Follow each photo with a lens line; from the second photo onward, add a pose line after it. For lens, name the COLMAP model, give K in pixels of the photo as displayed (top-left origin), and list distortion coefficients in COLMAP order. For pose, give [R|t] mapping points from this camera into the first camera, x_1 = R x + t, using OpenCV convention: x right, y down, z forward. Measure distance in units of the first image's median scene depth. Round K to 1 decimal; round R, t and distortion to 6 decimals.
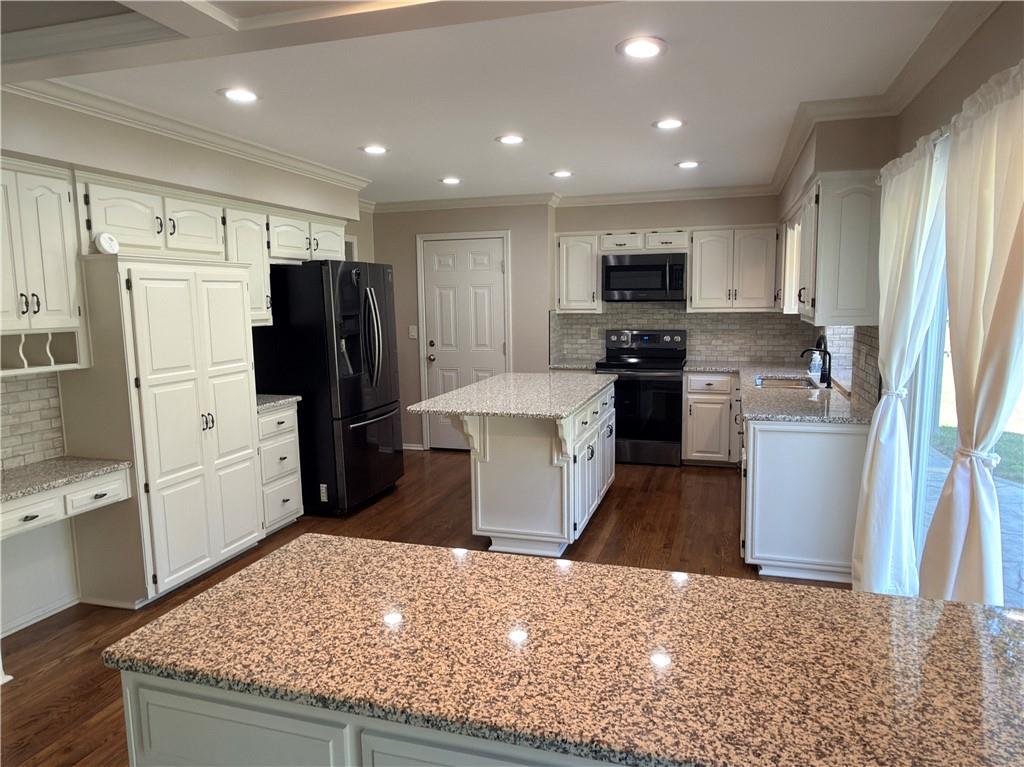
lens RADIAL K [[682.0, 0, 514.6], [0, 682.0, 382.2], [0, 0, 1]] dist [0.000286, 0.011399]
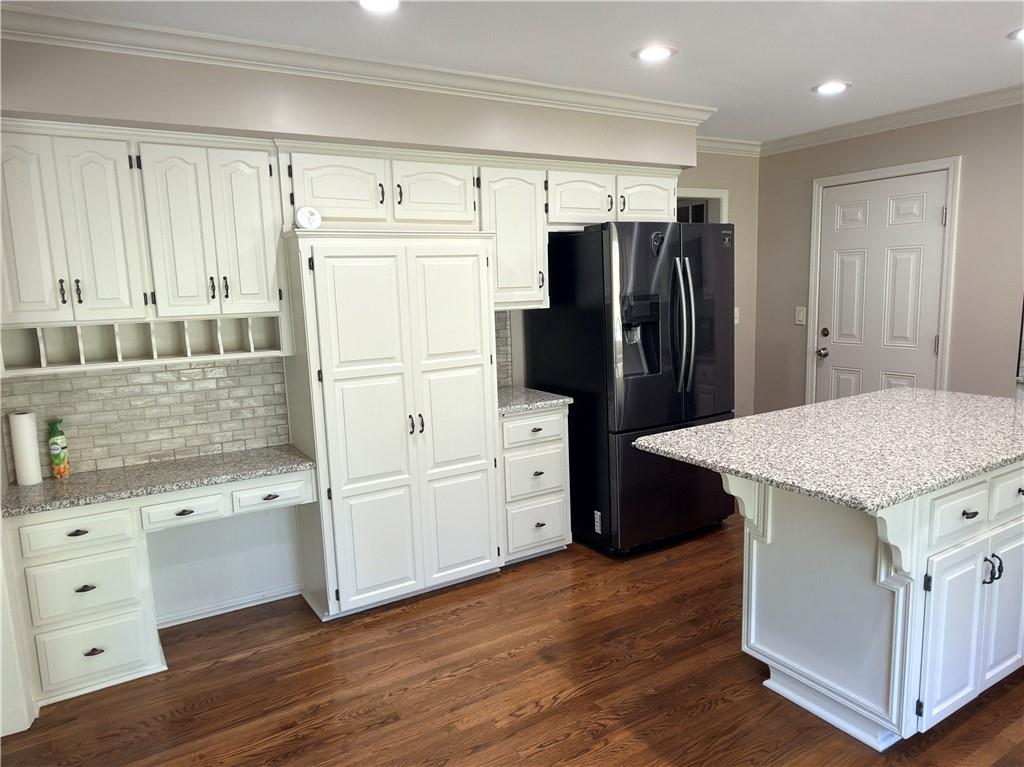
lens RADIAL K [[682.0, 0, 511.2], [0, 682.0, 388.6], [0, 0, 1]] dist [0.000286, 0.011399]
pose [[0.754352, 0.092072, -0.649981, 0.169642], [-0.059780, 0.995636, 0.071656, -0.049480], [0.653742, -0.015198, 0.756565, 0.403045]]
